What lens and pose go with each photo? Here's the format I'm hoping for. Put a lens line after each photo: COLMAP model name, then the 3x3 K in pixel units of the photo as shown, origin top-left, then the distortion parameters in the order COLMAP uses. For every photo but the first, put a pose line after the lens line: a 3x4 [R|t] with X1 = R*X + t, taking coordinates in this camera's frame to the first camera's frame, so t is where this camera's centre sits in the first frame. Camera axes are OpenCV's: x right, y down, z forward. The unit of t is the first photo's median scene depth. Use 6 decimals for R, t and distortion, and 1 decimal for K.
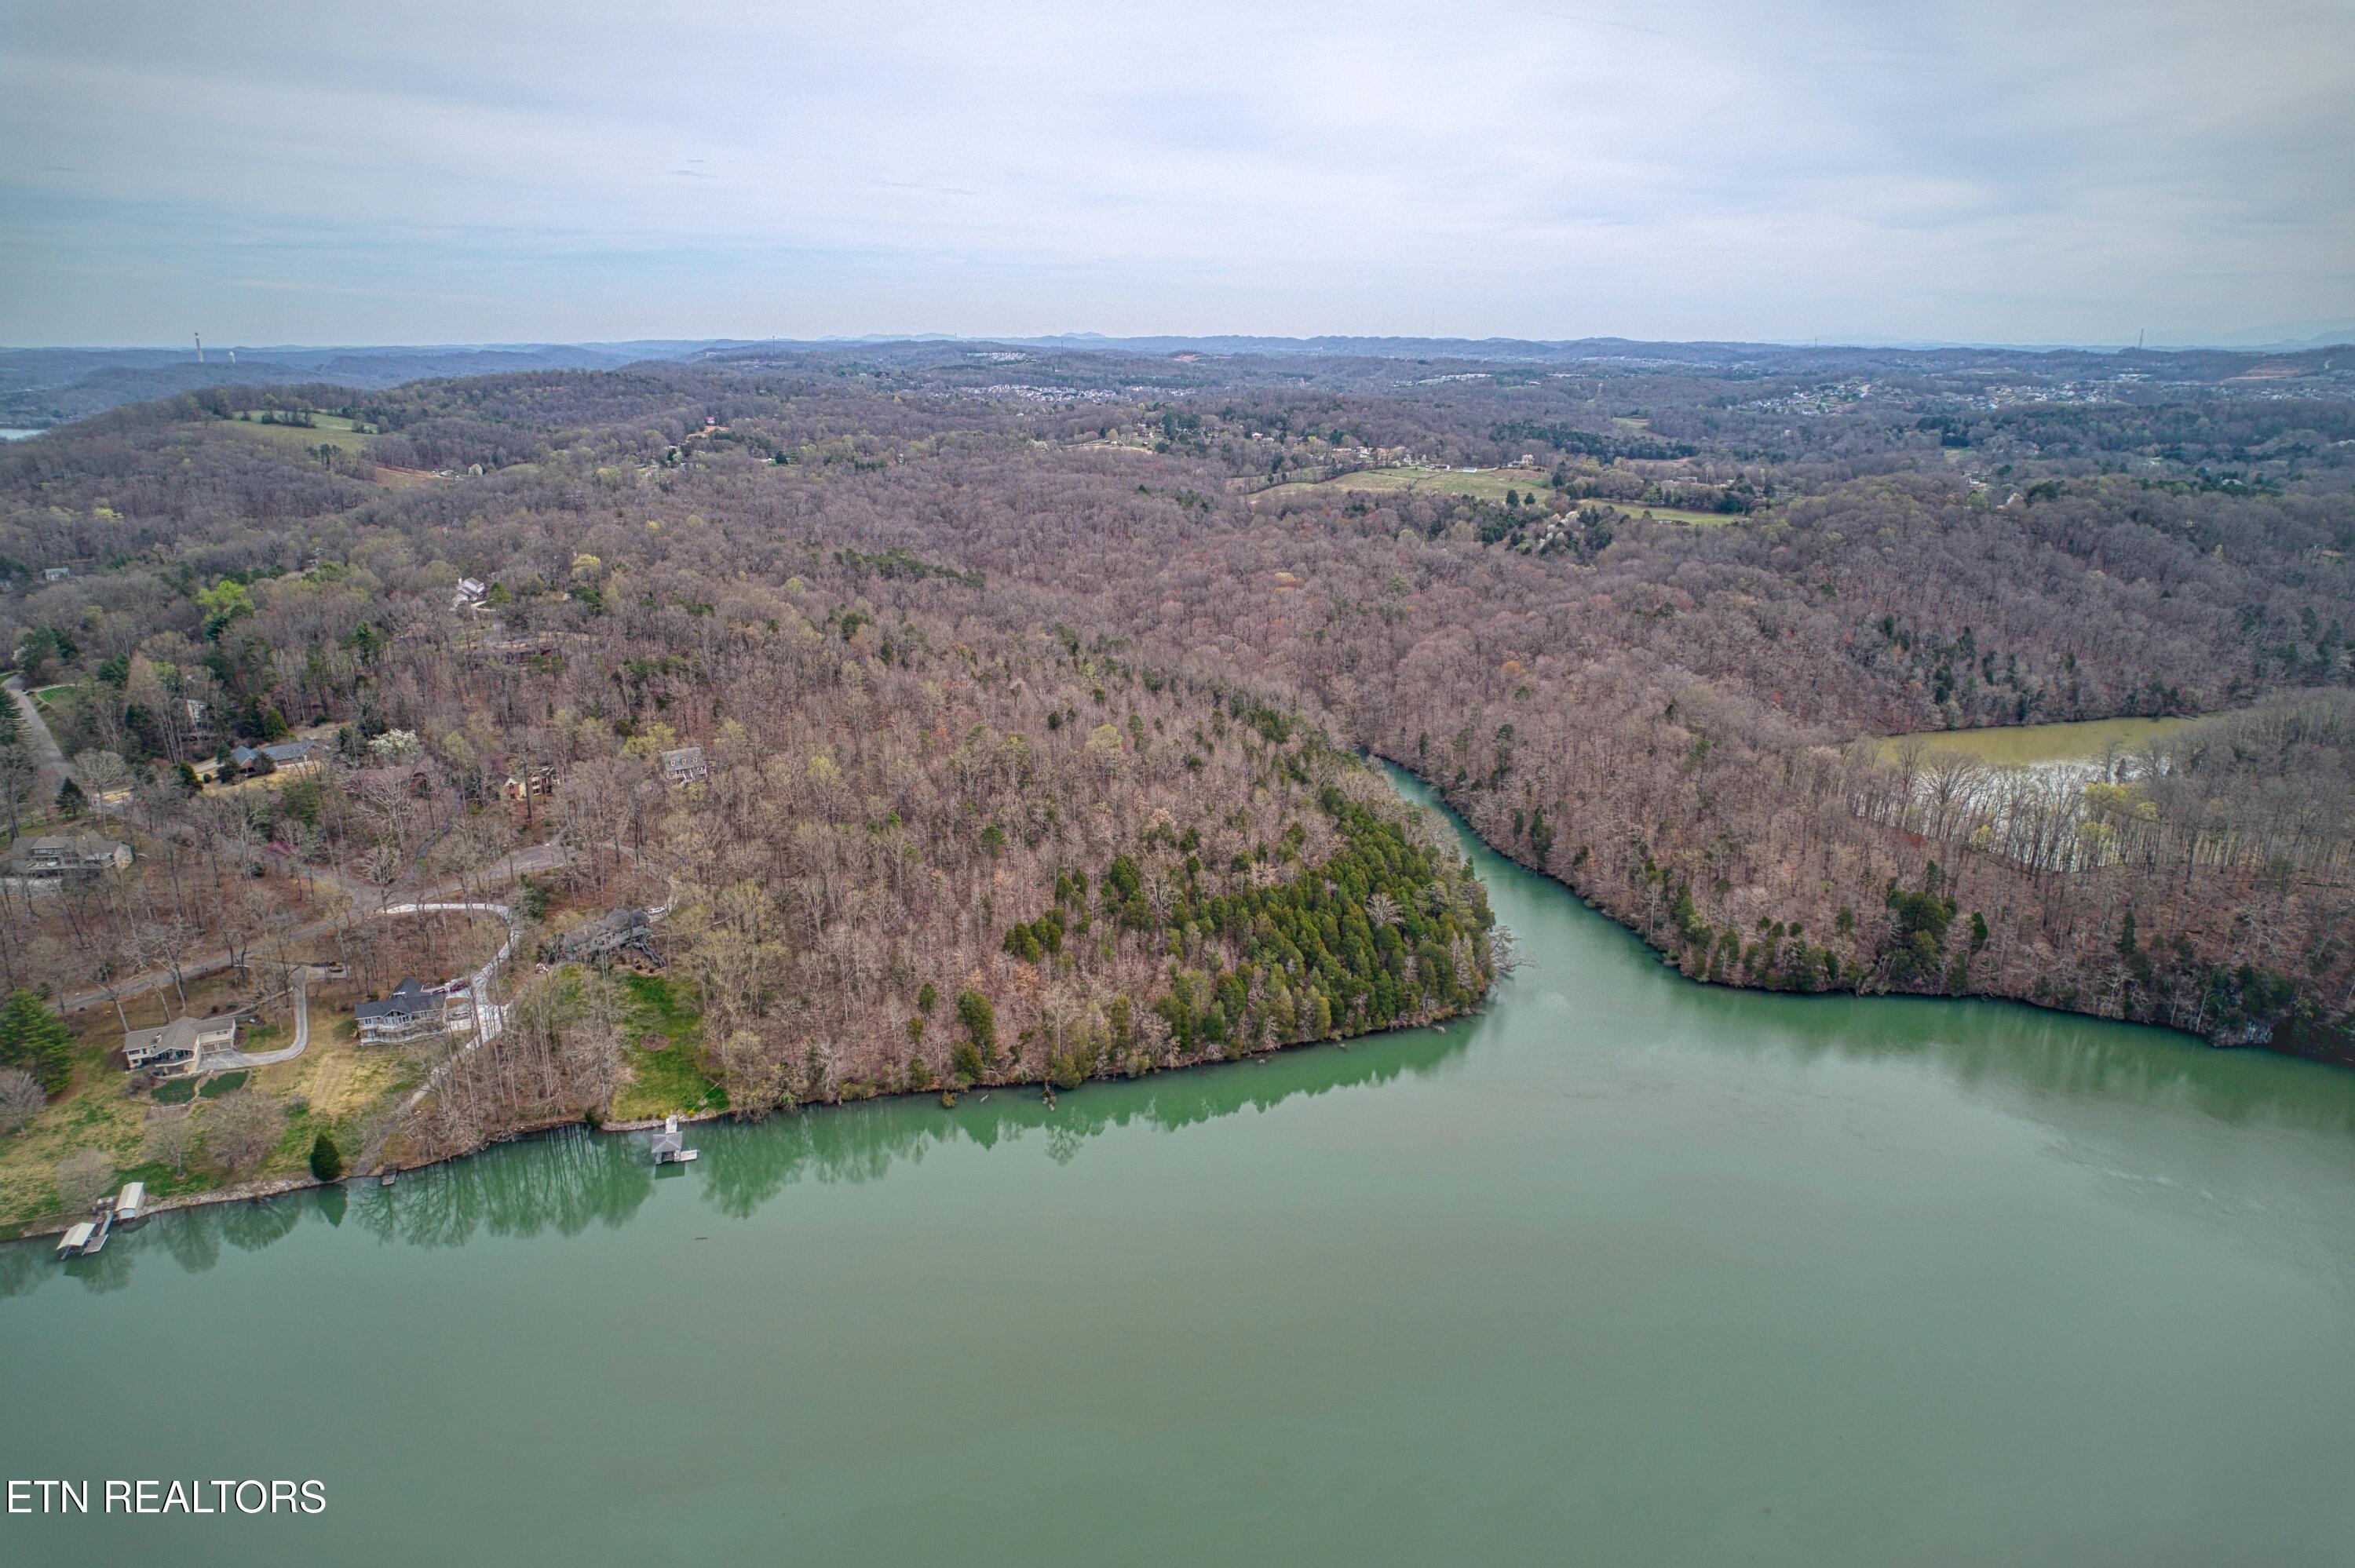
lens RADIAL K [[1523.6, 0, 1177.5], [0, 1523.6, 784.0], [0, 0, 1]] dist [-0.079317, 0.075439]
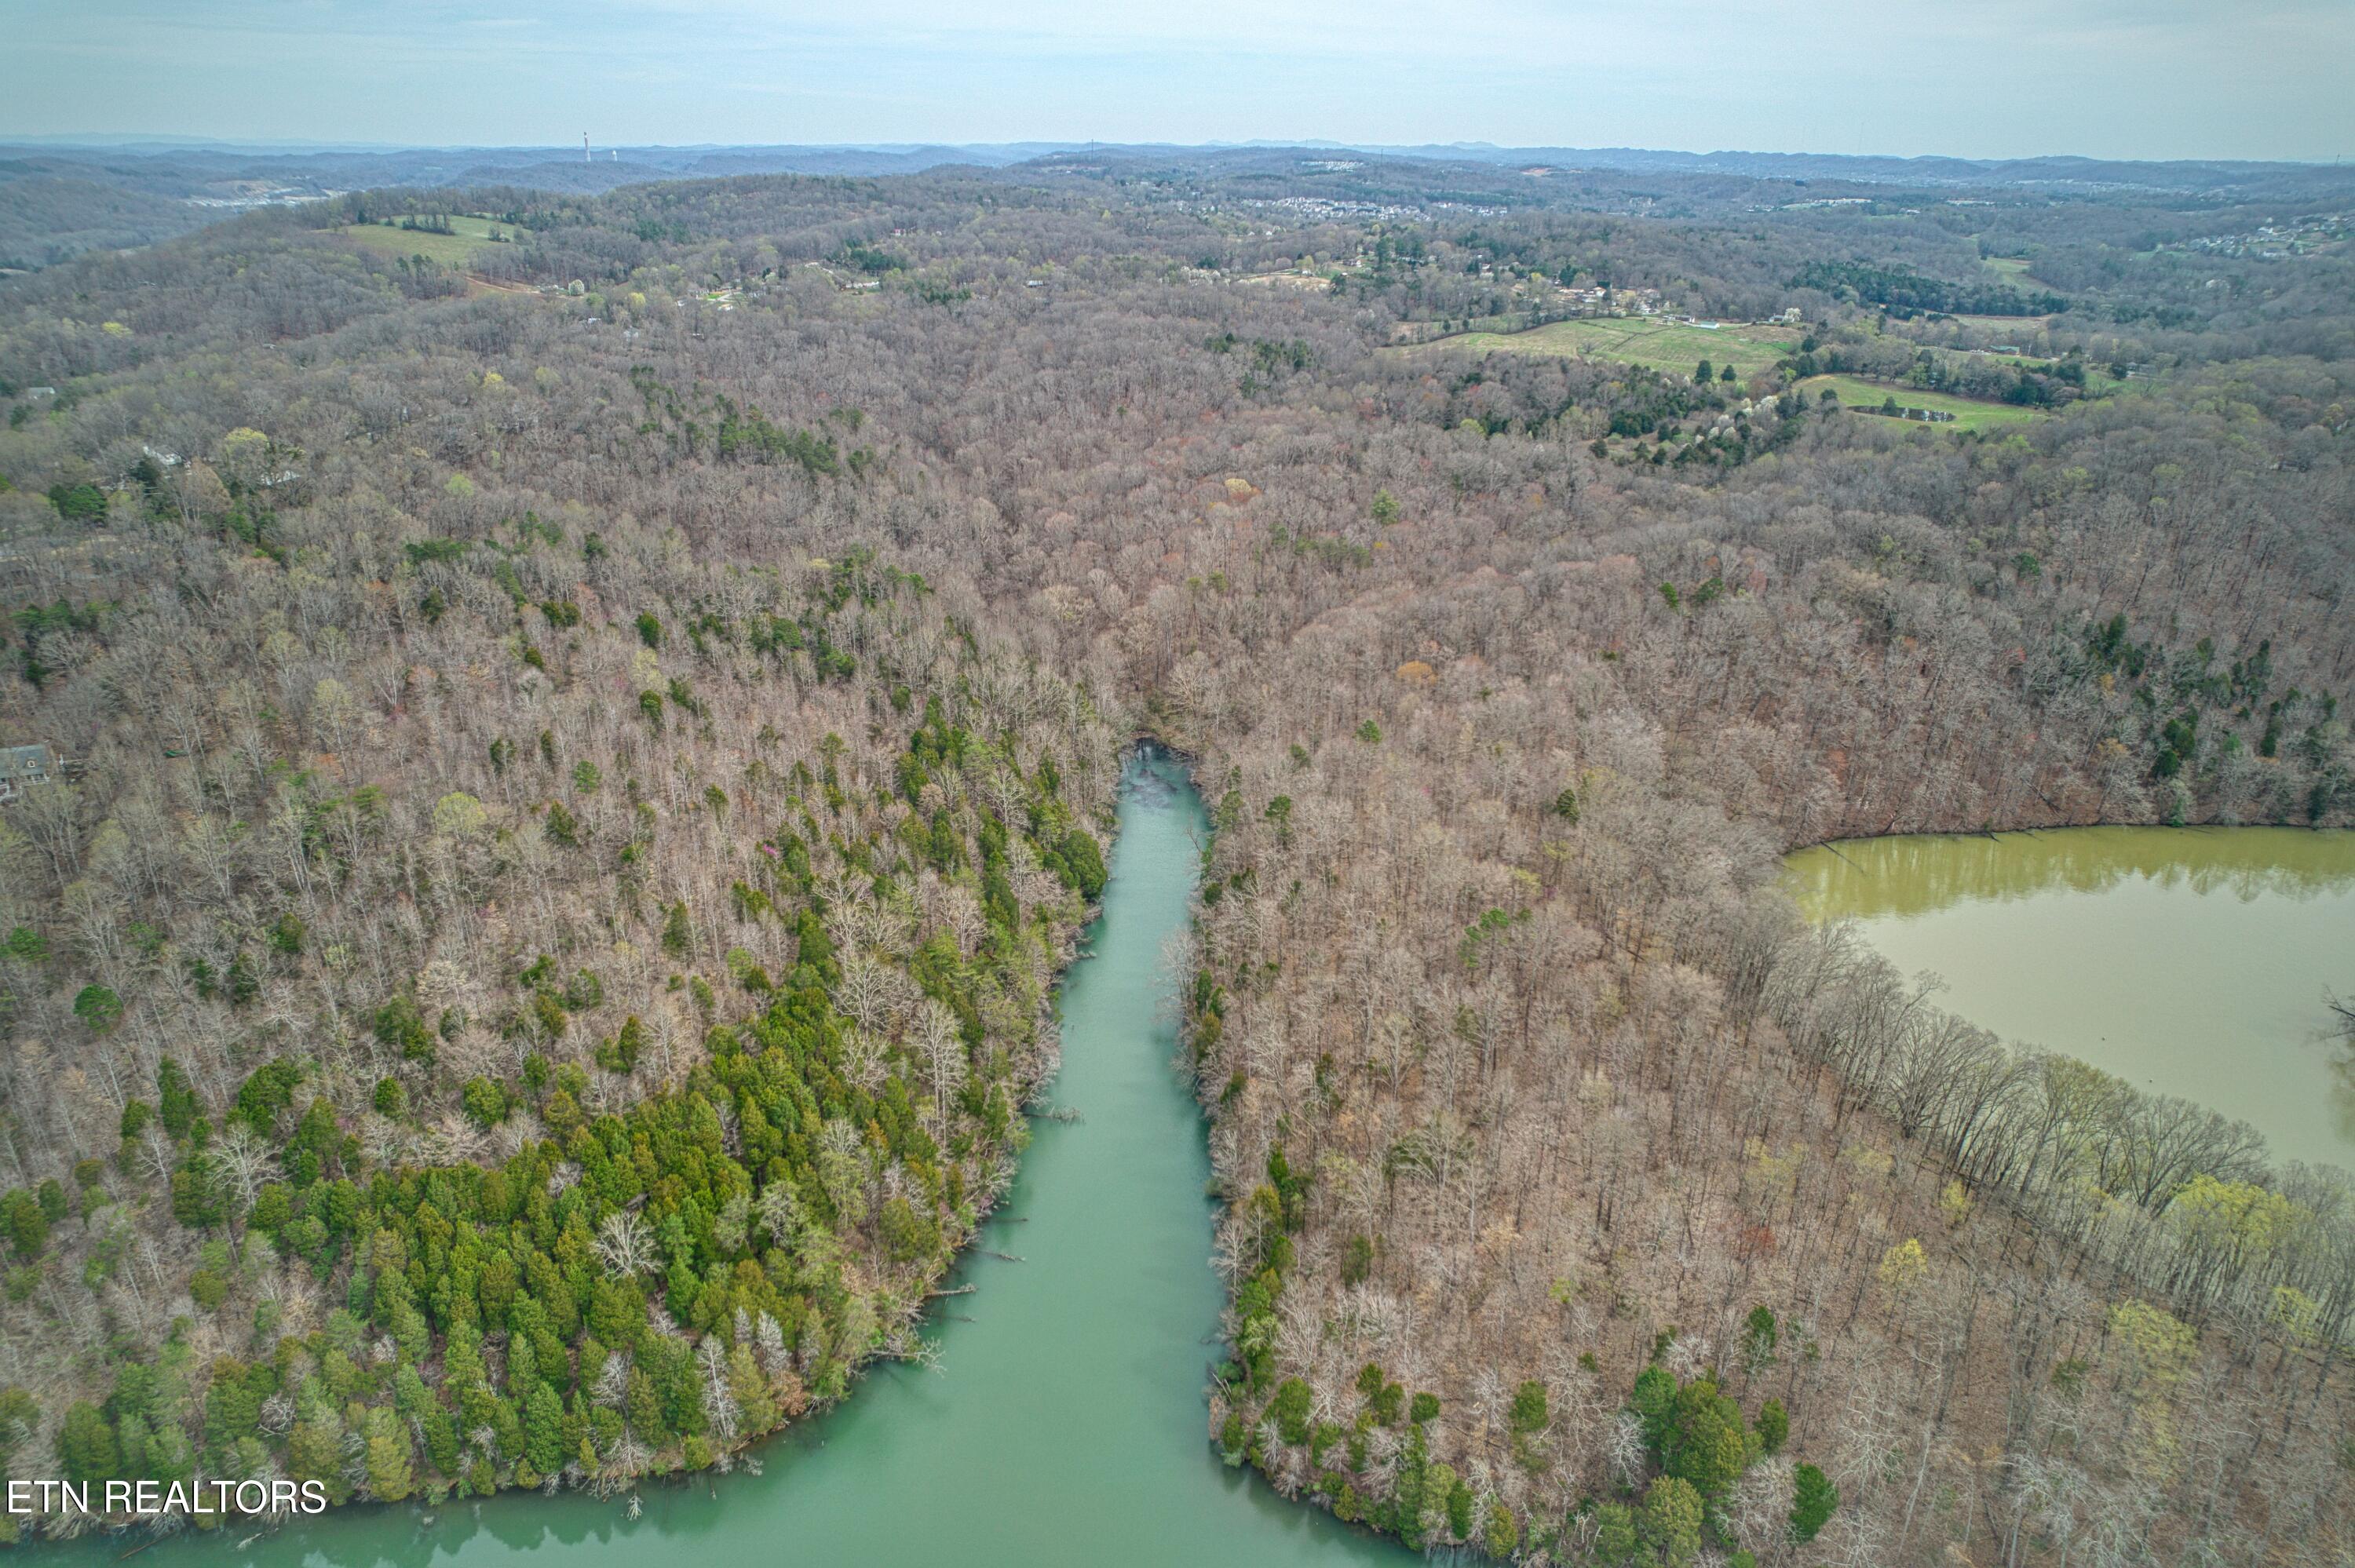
lens RADIAL K [[1513.4, 0, 1177.5], [0, 1513.4, 784.0], [0, 0, 1]] dist [-0.096850, 0.092544]
pose [[0.969137, 0.105034, -0.223029, 0.153520], [-0.078046, 0.988882, 0.126572, -0.058508], [0.233844, -0.105259, 0.966560, 0.195826]]
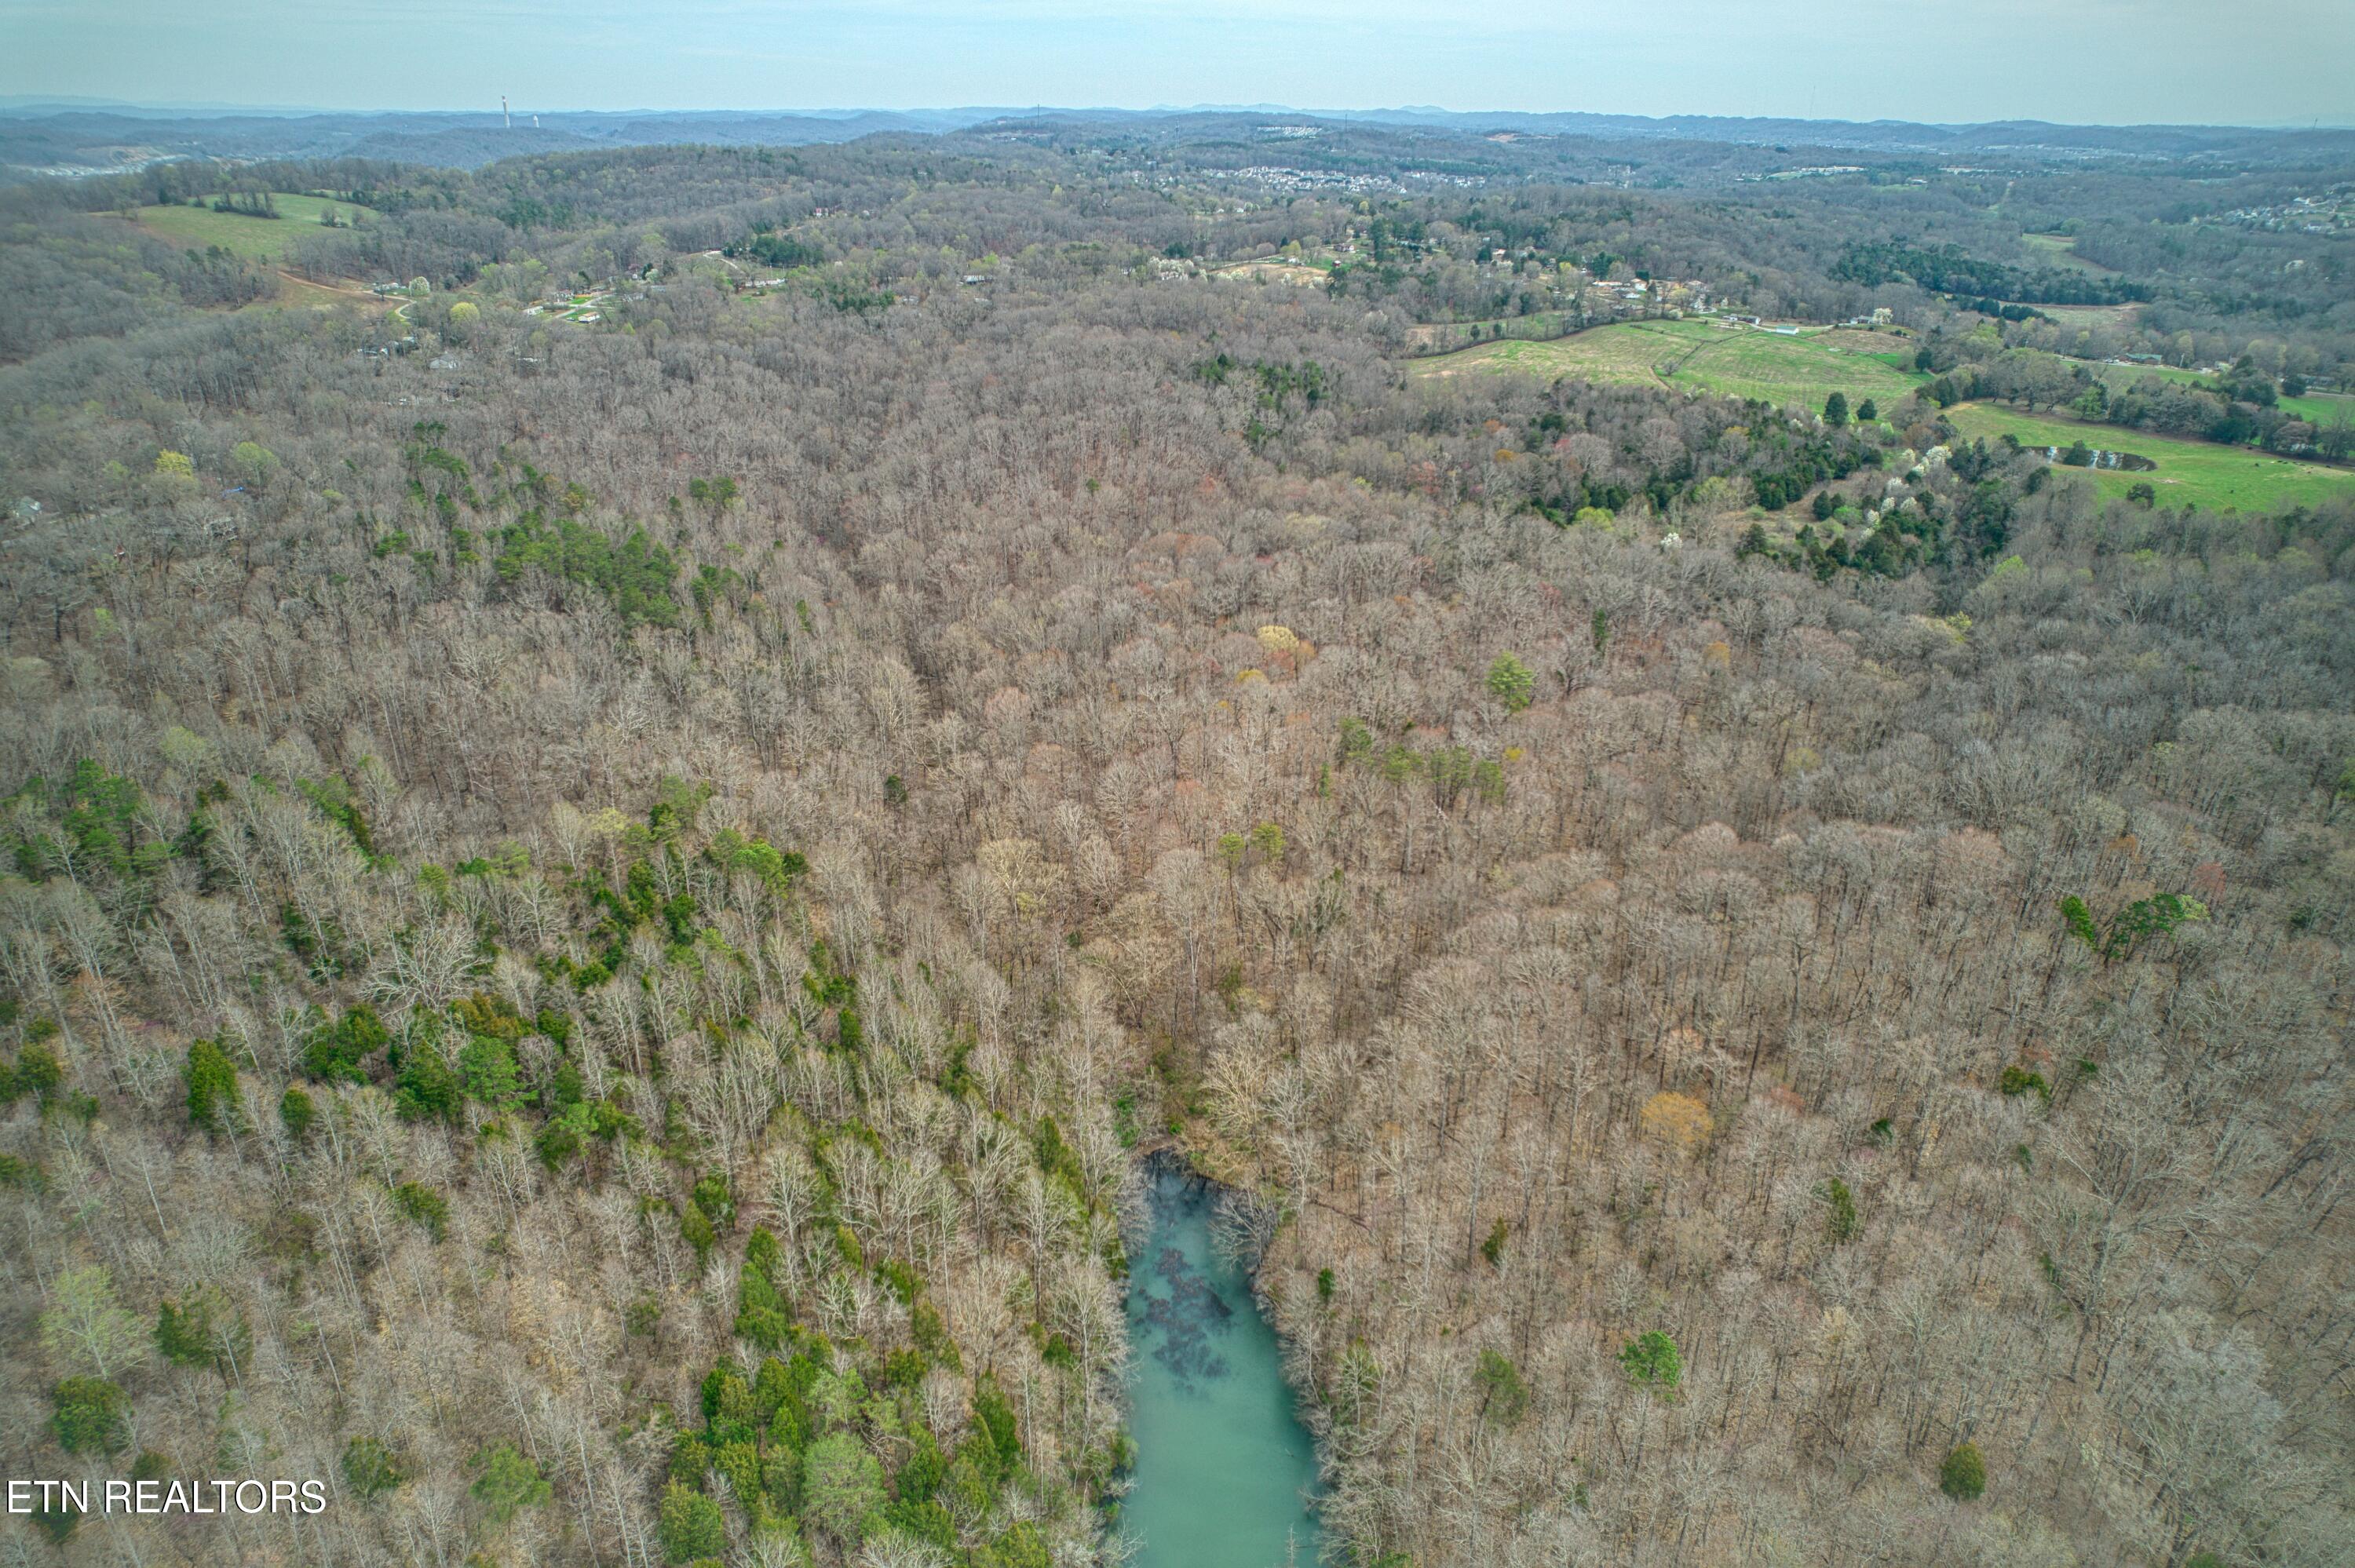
lens RADIAL K [[1503.5, 0, 1177.5], [0, 1503.5, 784.0], [0, 0, 1]] dist [-0.091727, 0.084412]
pose [[0.976845, 0.096561, -0.190918, 0.094411], [-0.068865, 0.986777, 0.146727, -0.110478], [0.202562, -0.130182, 0.970578, 0.369974]]
